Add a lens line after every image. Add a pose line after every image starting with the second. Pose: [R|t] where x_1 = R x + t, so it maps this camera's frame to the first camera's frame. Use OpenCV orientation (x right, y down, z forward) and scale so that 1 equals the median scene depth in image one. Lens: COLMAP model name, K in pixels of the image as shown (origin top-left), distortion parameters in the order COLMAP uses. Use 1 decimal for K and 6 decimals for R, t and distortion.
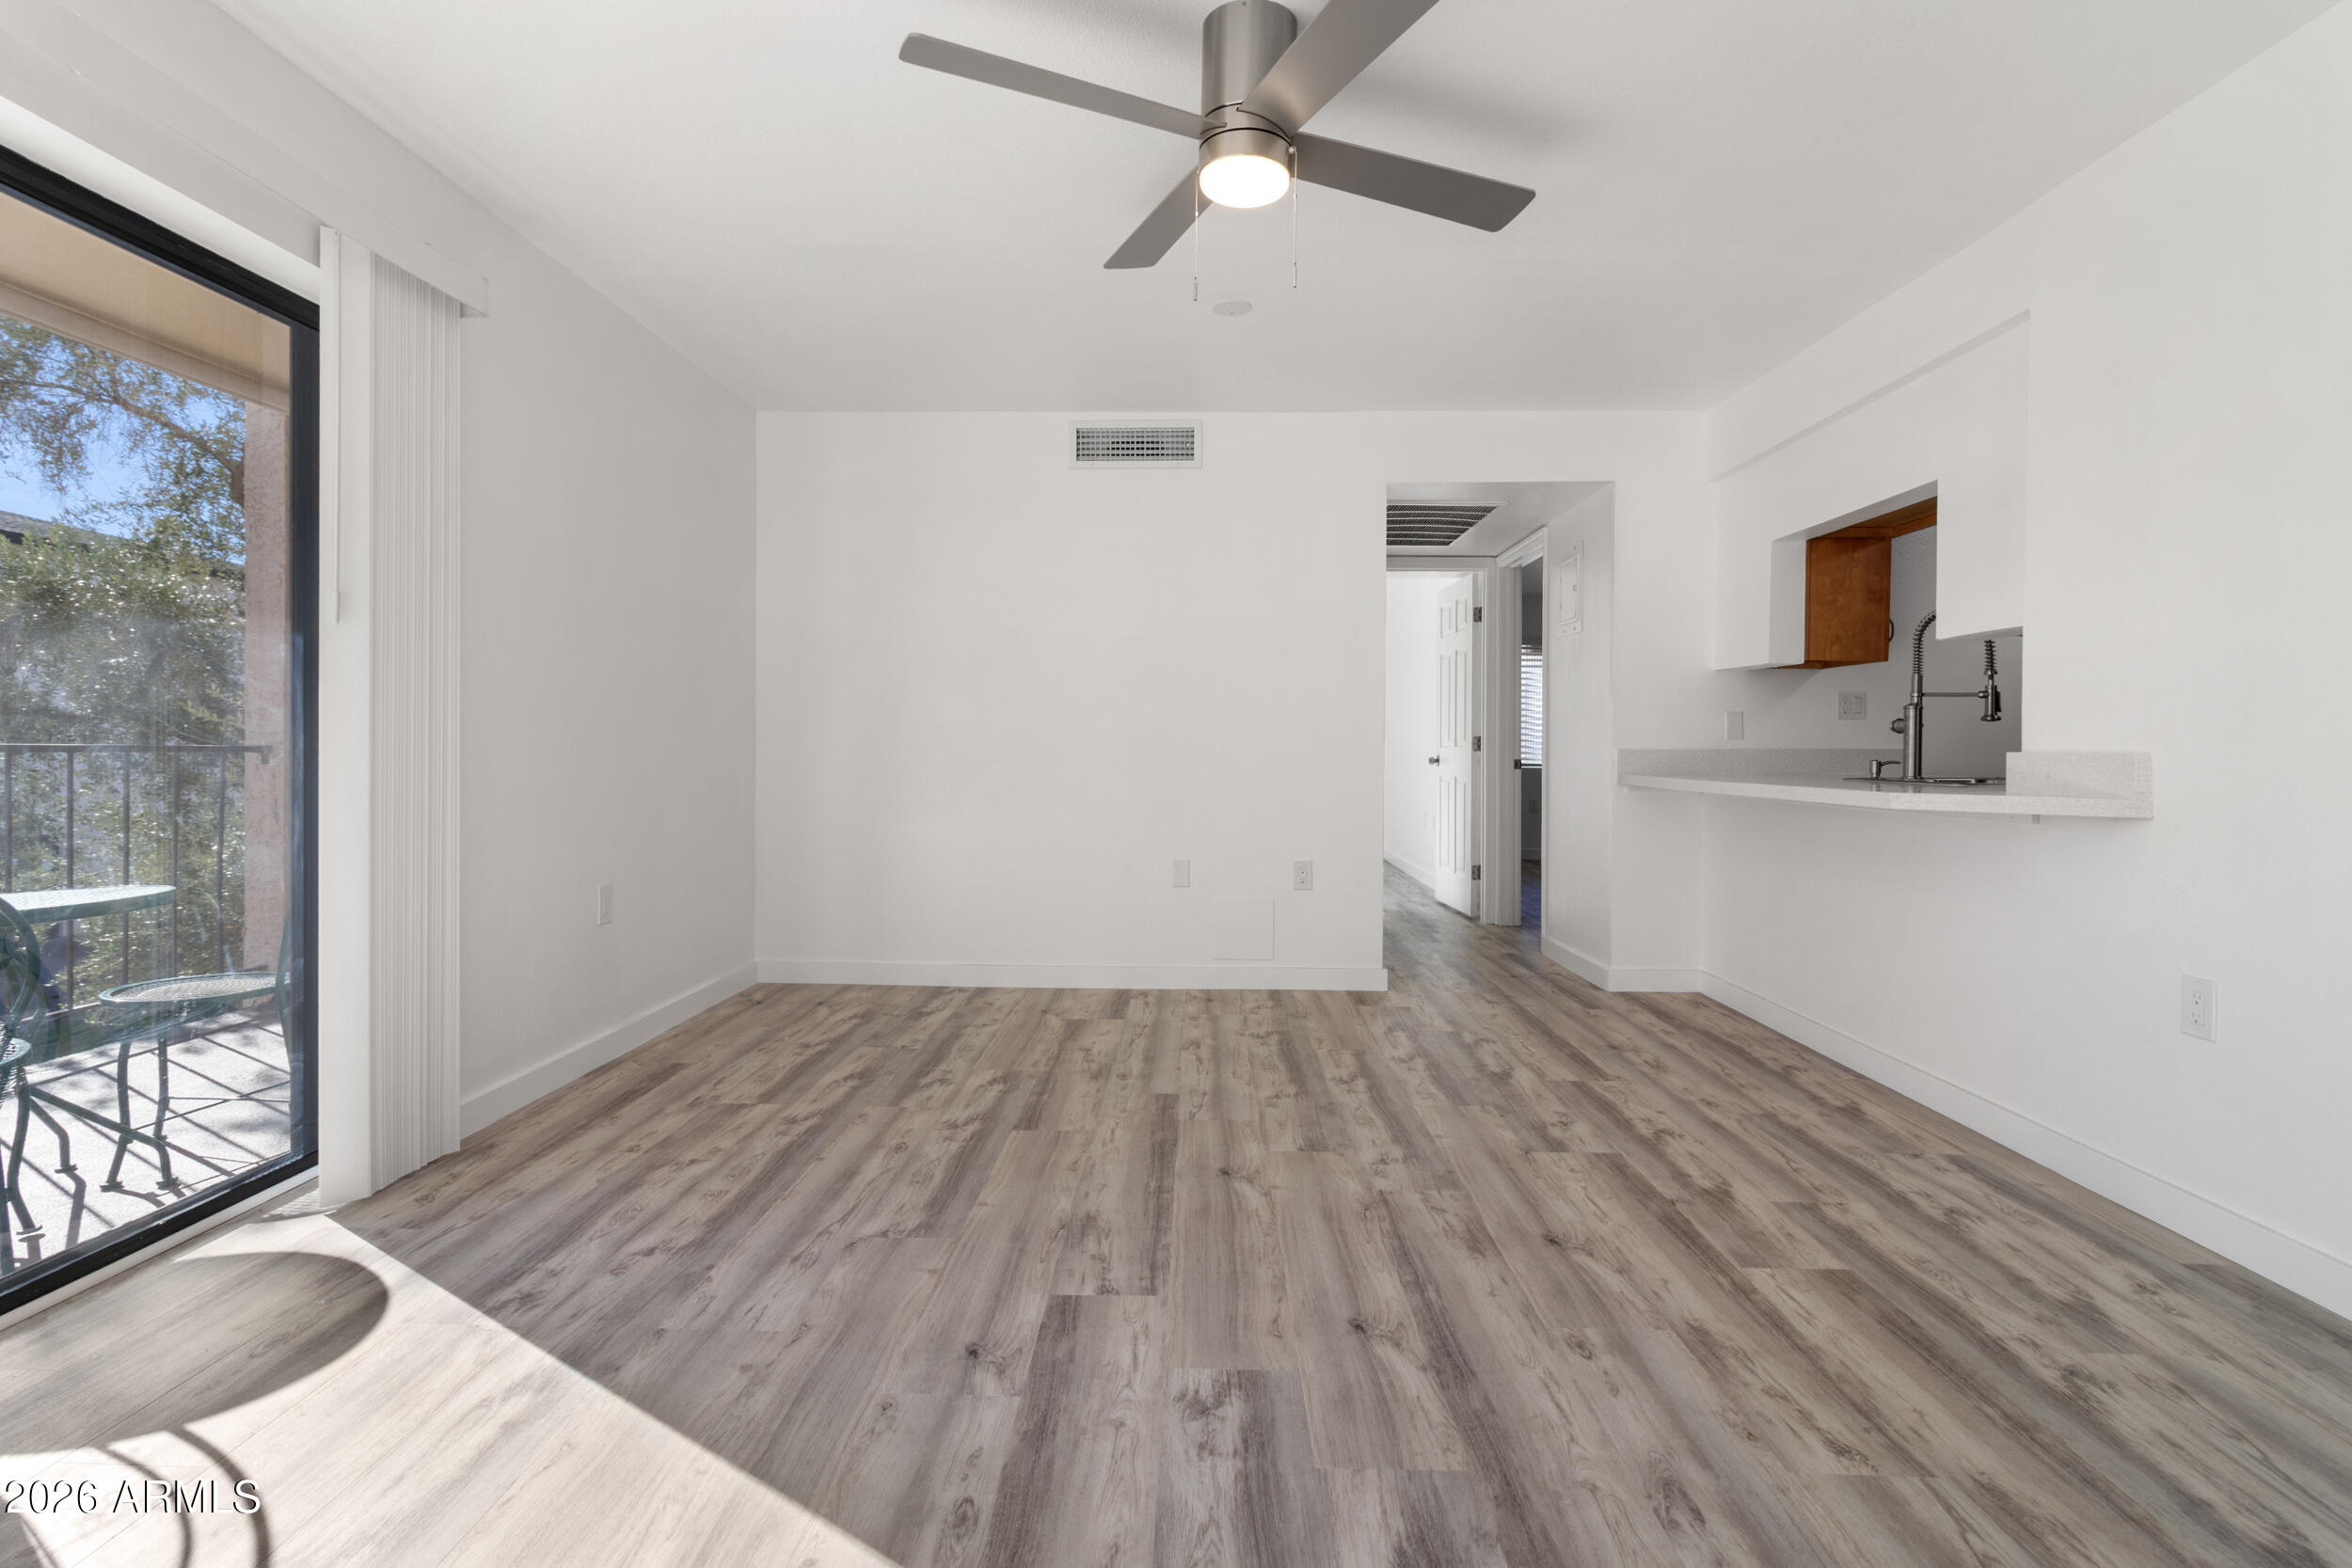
lens RADIAL K [[1095.1, 0, 1179.2], [0, 1095.1, 749.0], [0, 0, 1]] dist [0.002721, 0.000087]
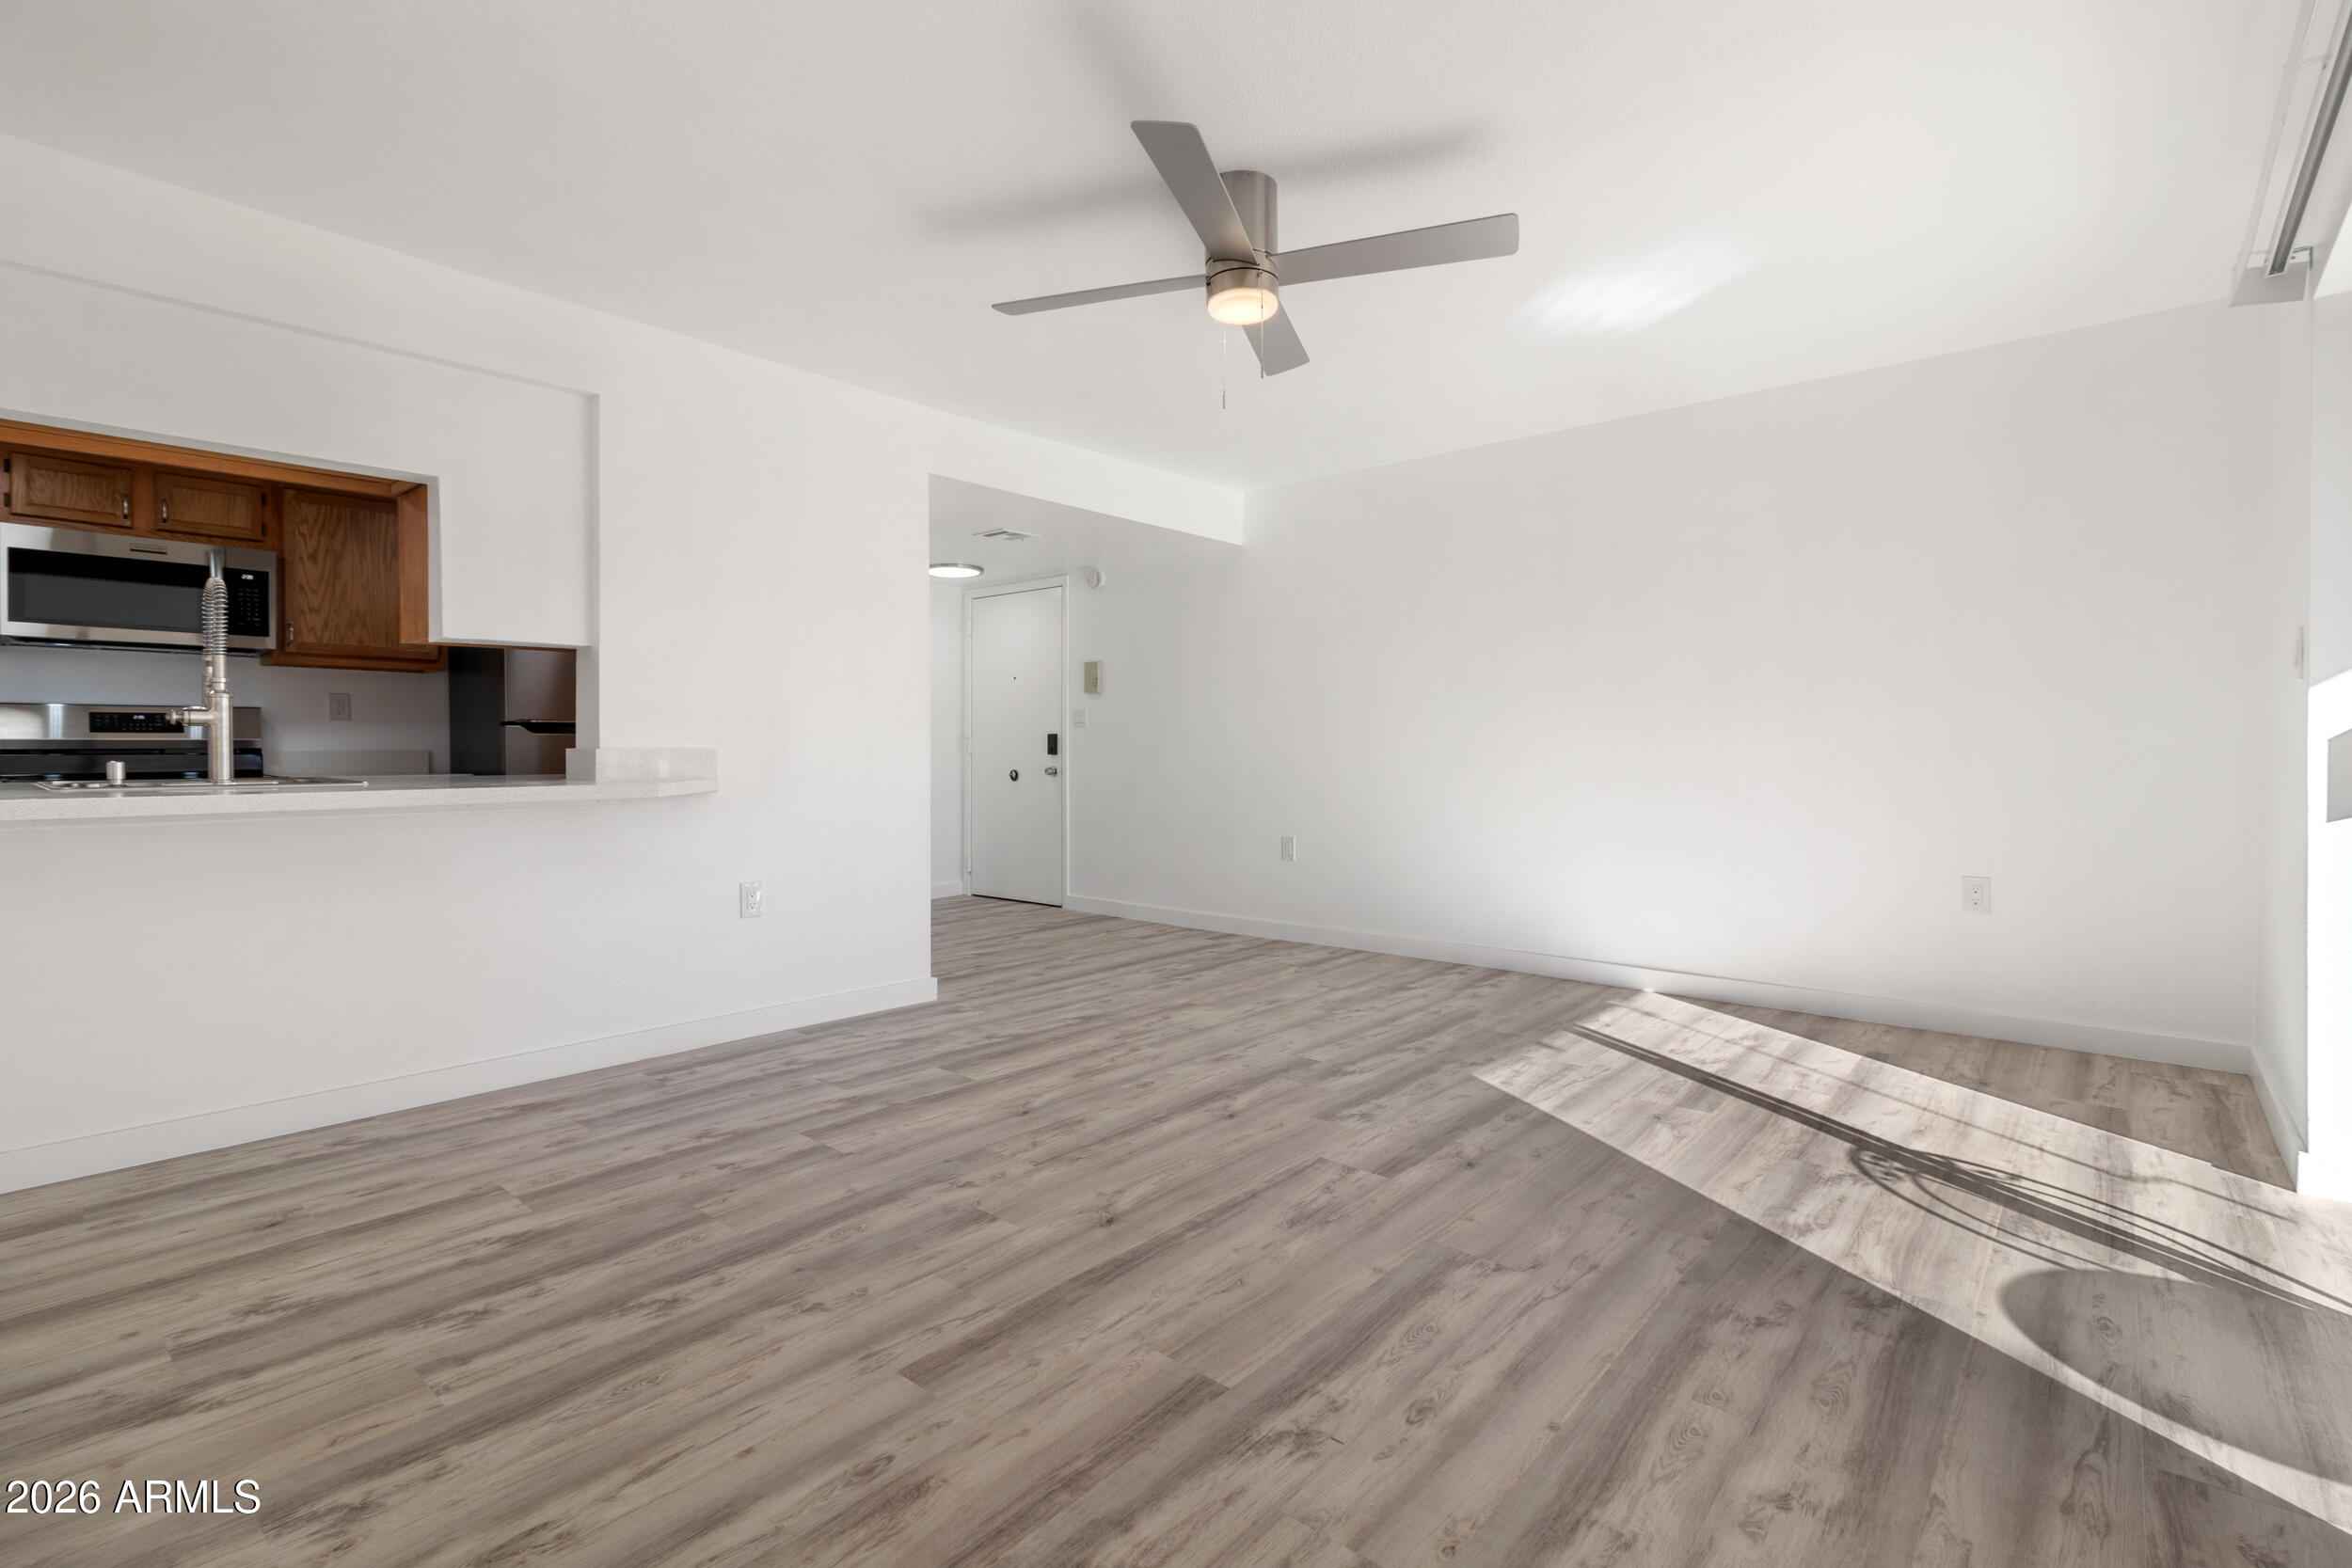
lens RADIAL K [[1095.1, 0, 1179.2], [0, 1095.1, 749.0], [0, 0, 1]] dist [0.002721, 0.000087]
pose [[-0.766361, -0.005866, 0.642384, -0.598441], [-0.002069, 0.999976, 0.006663, -0.005724], [-0.642407, 0.003777, -0.766354, 1.717516]]
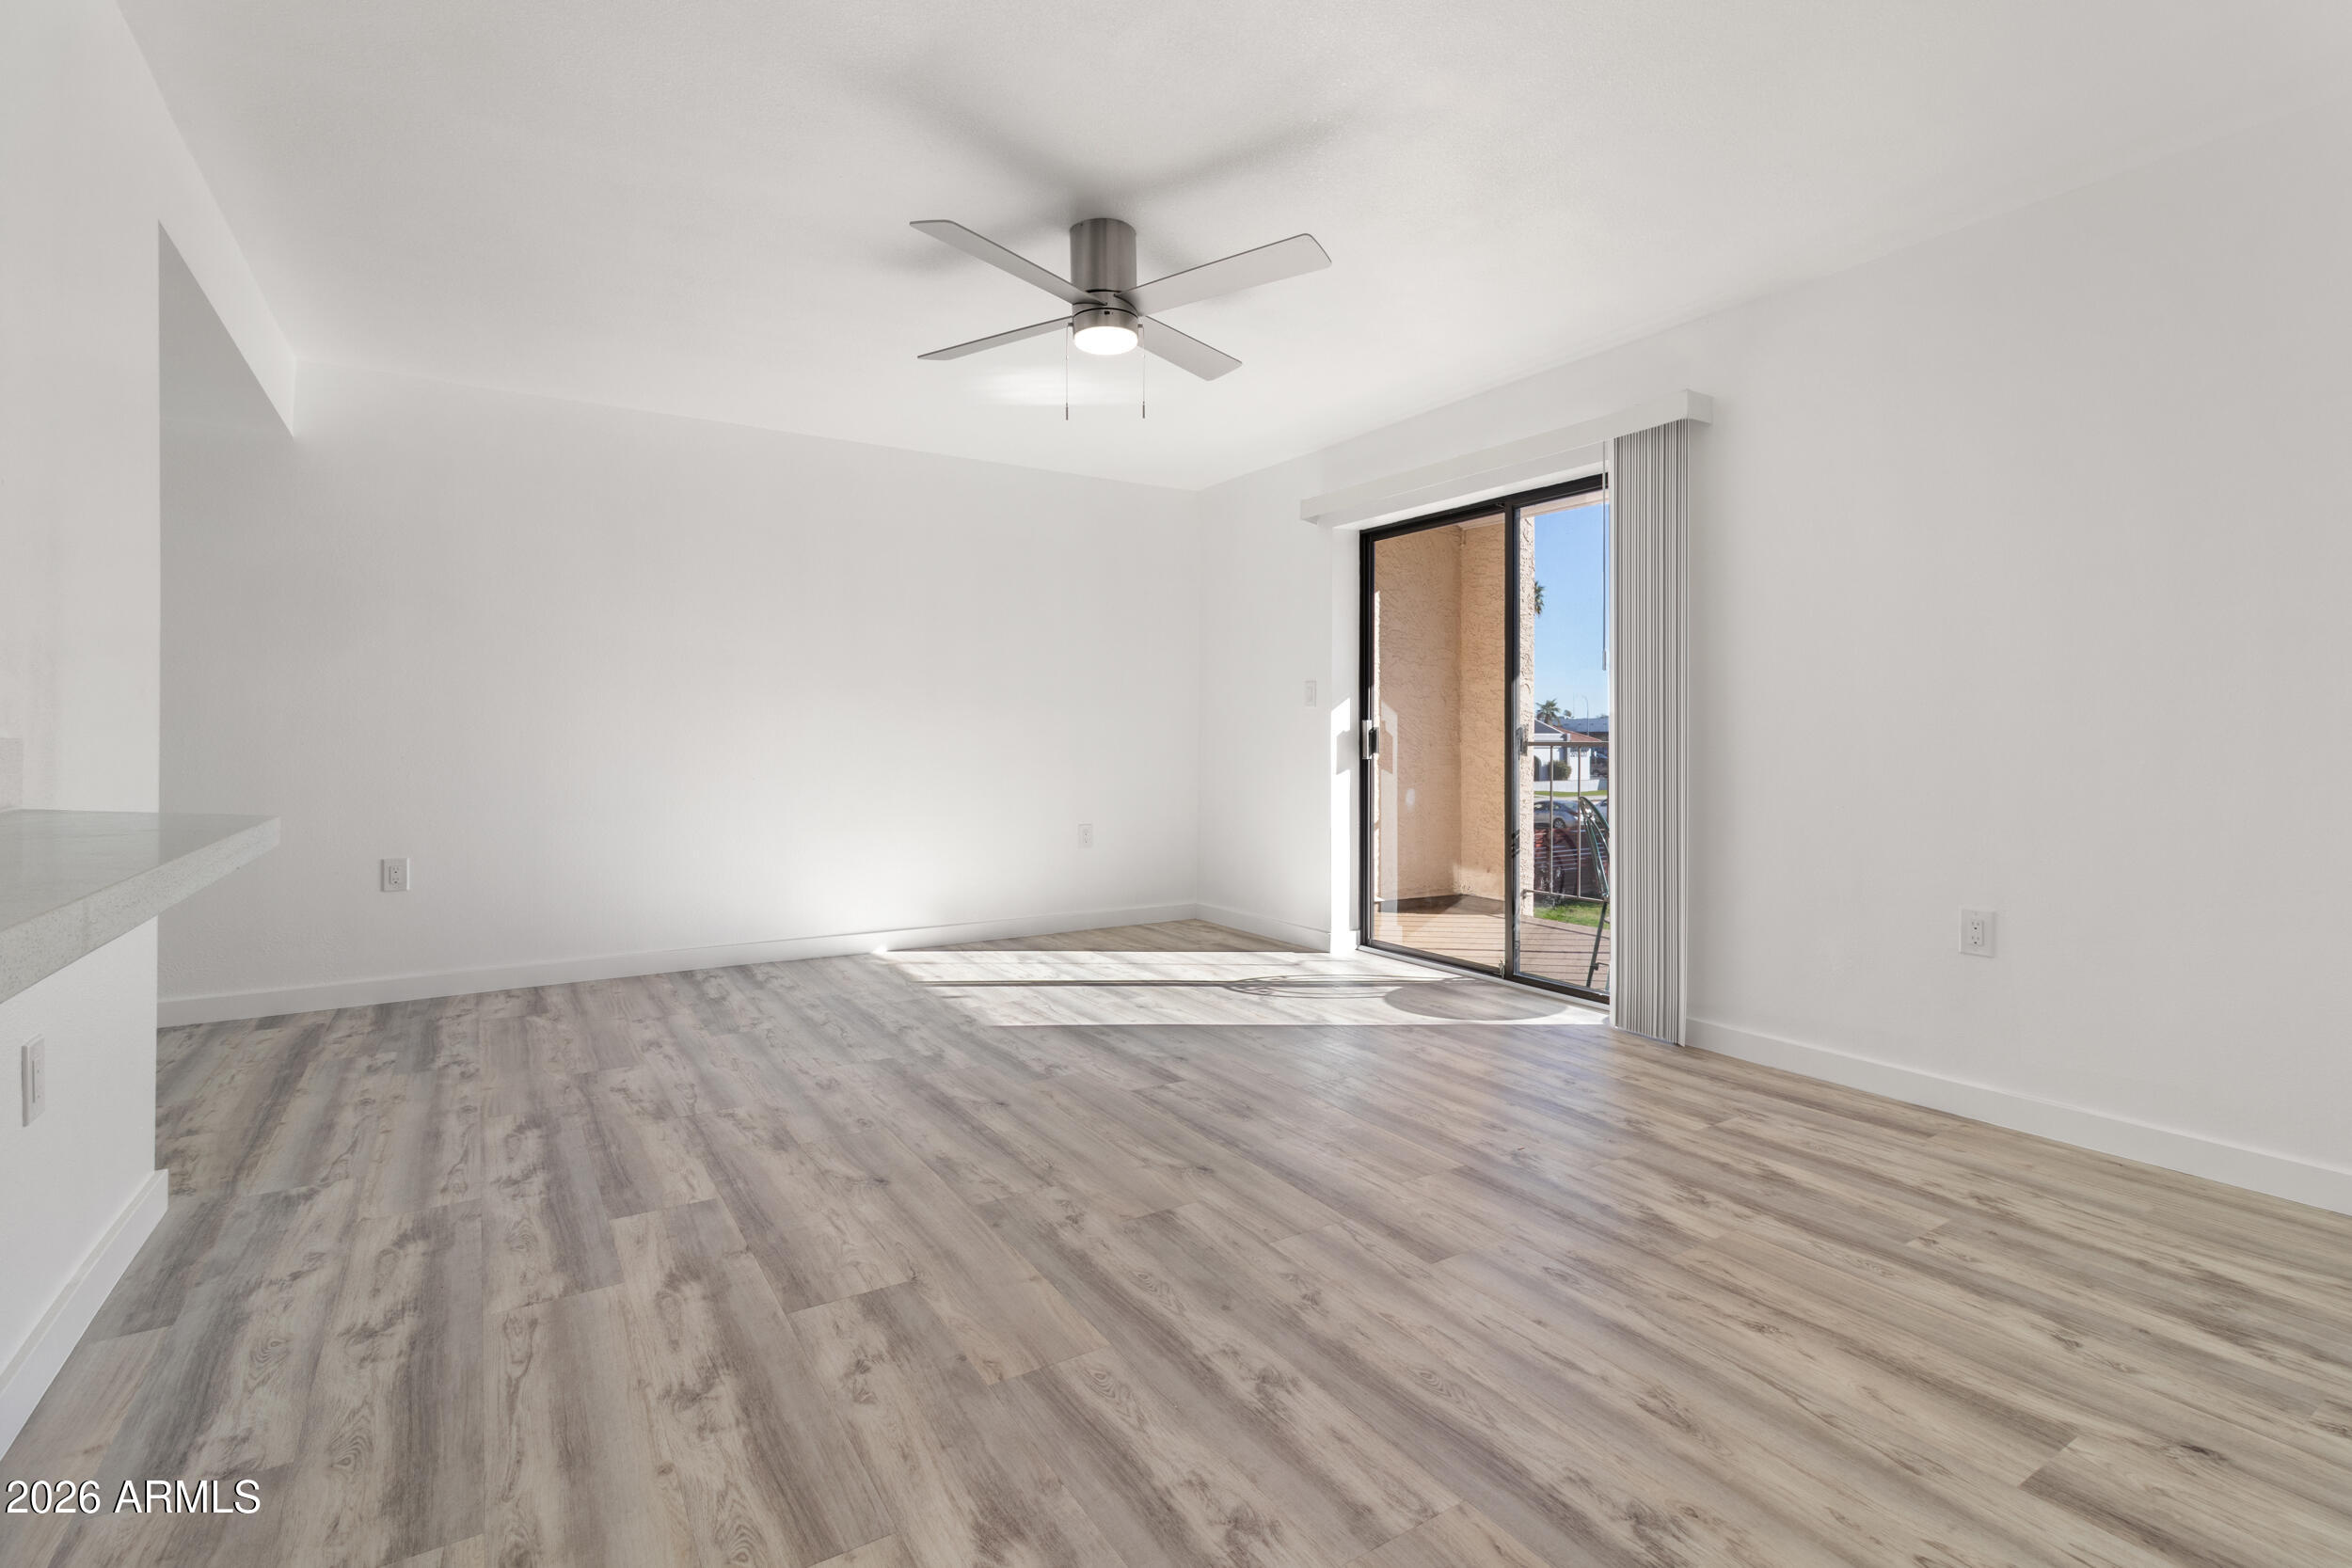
lens RADIAL K [[1117.1, 0, 1192.8], [0, 1117.1, 737.2], [0, 0, 1]] dist [0.001301, 0.000595]
pose [[-0.826767, -0.009696, -0.562461, 0.650618], [-0.010961, 0.999939, -0.001126, -0.003601], [0.562438, 0.005234, -0.826823, 1.905666]]
